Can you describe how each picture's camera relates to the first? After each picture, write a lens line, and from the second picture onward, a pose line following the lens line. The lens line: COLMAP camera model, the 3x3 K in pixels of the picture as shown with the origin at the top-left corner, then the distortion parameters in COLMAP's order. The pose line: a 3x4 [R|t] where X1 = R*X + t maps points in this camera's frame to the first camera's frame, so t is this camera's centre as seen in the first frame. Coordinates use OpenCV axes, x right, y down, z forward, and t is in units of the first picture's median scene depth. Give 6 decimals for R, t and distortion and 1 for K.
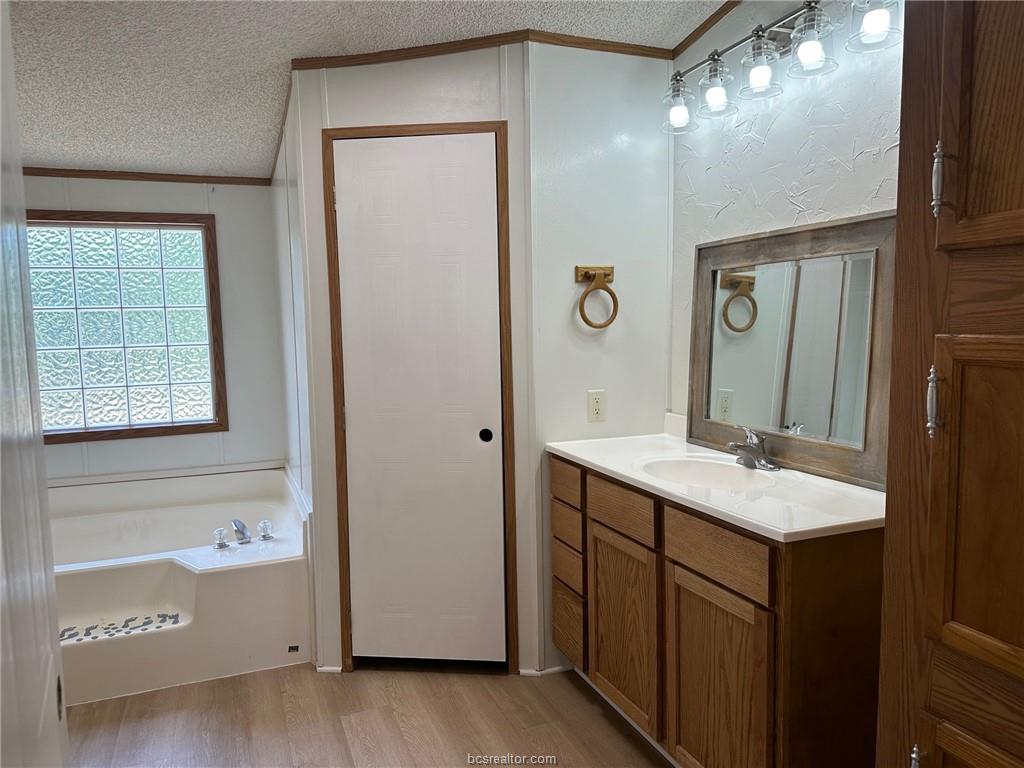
lens RADIAL K [[718.2, 0, 513.7], [0, 718.2, 394.1], [0, 0, 1]] dist [0.080907, -0.034850]
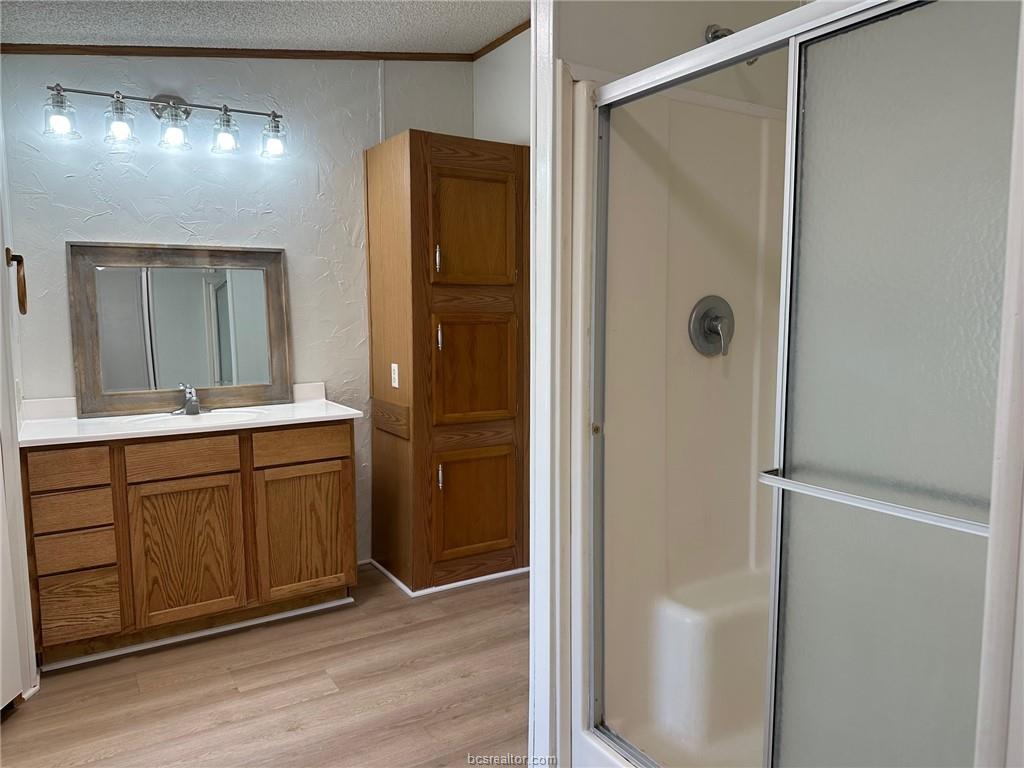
lens RADIAL K [[718.2, 0, 513.8], [0, 718.2, 382.3], [0, 0, 1]] dist [0.080907, -0.034850]
pose [[-0.150745, -0.090869, 0.984387, -1.204308], [0.107651, 0.988336, 0.107719, -0.046833], [-0.982694, 0.122208, -0.139205, 0.614349]]
